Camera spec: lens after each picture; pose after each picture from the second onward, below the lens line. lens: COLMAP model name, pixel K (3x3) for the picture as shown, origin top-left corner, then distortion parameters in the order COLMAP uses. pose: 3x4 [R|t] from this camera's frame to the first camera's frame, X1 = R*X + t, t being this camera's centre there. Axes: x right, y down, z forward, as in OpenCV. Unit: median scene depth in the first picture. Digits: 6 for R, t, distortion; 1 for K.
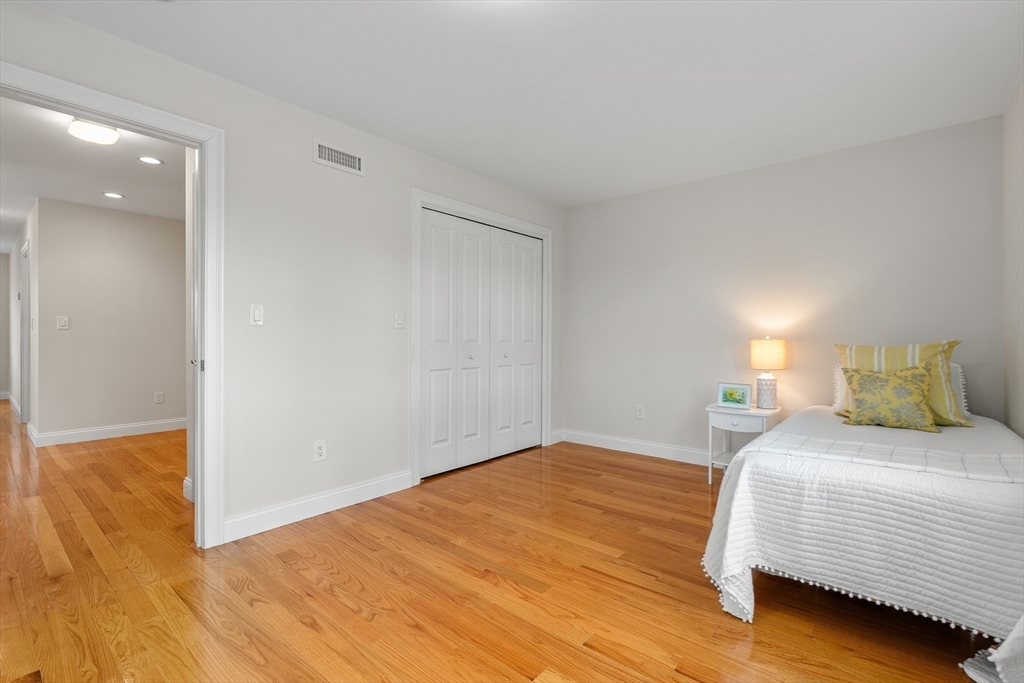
lens RADIAL K [[465.1, 0, 512.0], [0, 465.1, 341.5], [0, 0, 1]] dist [-0.002840, -0.000311]
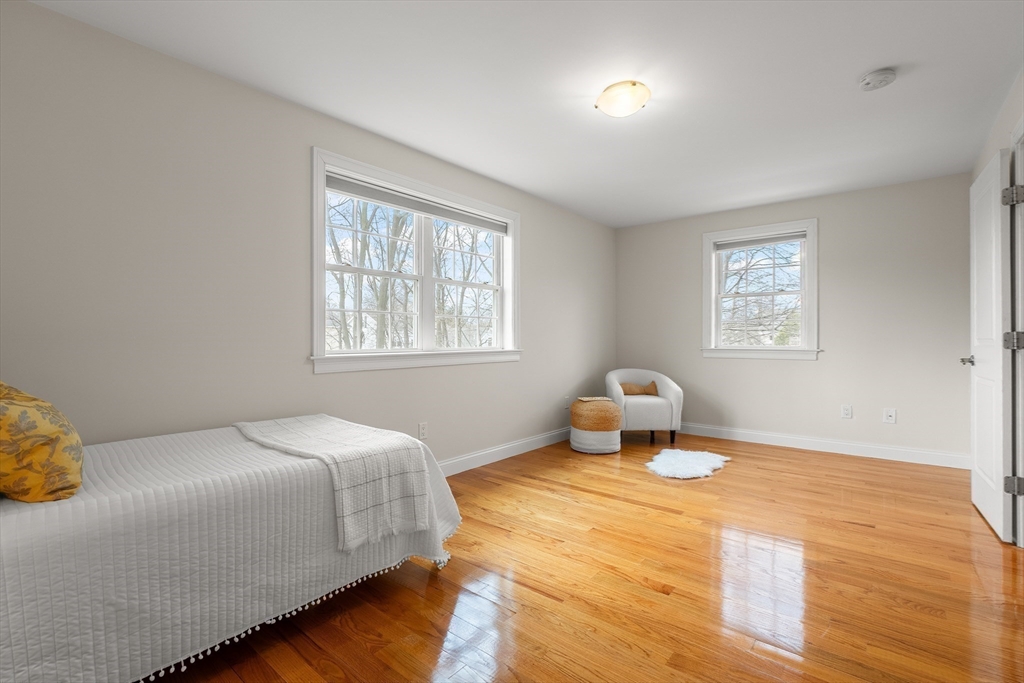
lens RADIAL K [[465.1, 0, 512.0], [0, 465.1, 341.5], [0, 0, 1]] dist [-0.002840, -0.000311]
pose [[-0.999906, -0.001979, -0.013535, 0.293110], [-0.002121, 0.999943, 0.010466, -0.011419], [0.013513, 0.010494, -0.999854, 2.123544]]
